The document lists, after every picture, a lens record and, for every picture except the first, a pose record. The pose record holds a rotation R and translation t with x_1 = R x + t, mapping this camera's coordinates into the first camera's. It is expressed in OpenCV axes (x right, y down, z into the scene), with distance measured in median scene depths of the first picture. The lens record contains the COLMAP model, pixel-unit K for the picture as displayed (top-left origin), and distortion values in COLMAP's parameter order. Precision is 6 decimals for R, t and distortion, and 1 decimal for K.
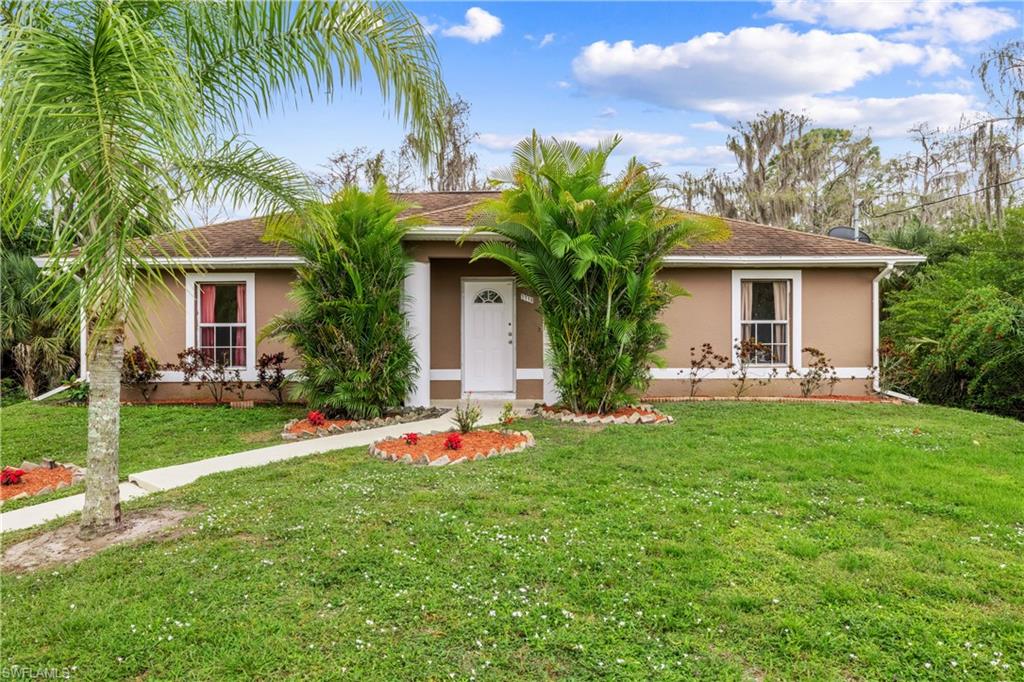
lens RADIAL K [[684.5, 0, 511.9], [0, 684.5, 326.7], [0, 0, 1]] dist [0.001998, 0.000242]
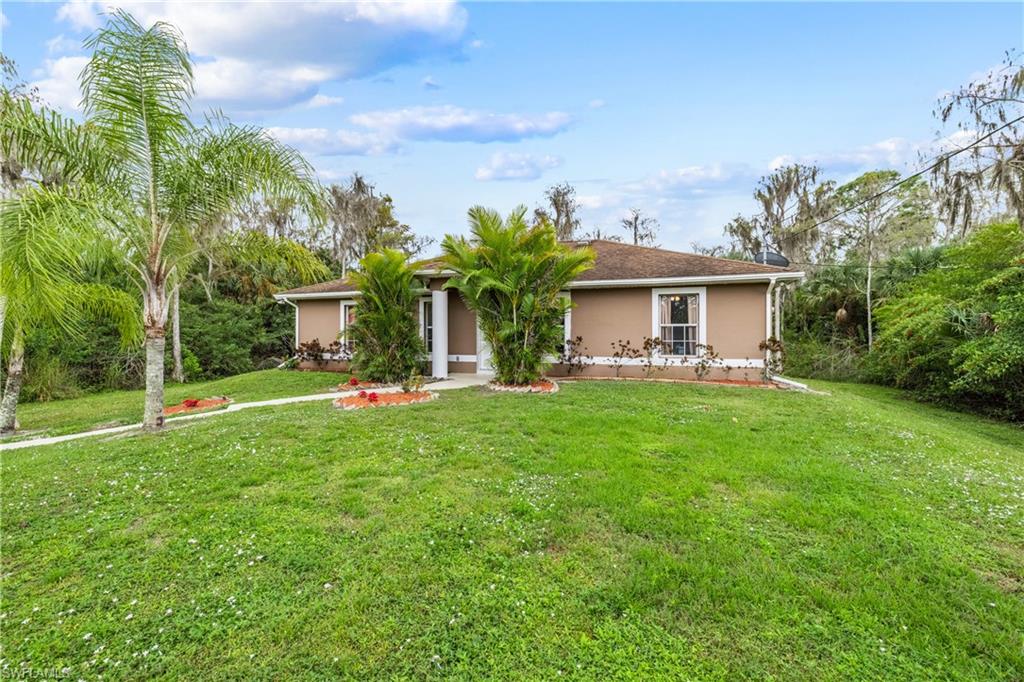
lens RADIAL K [[429.5, 0, 507.2], [0, 429.5, 330.9], [0, 0, 1]] dist [-0.000411, 0.000400]
pose [[0.939680, -0.001425, -0.342051, 0.351503], [0.002919, 0.999988, 0.003851, 0.000236], [0.342042, -0.004618, 0.939673, 0.066110]]
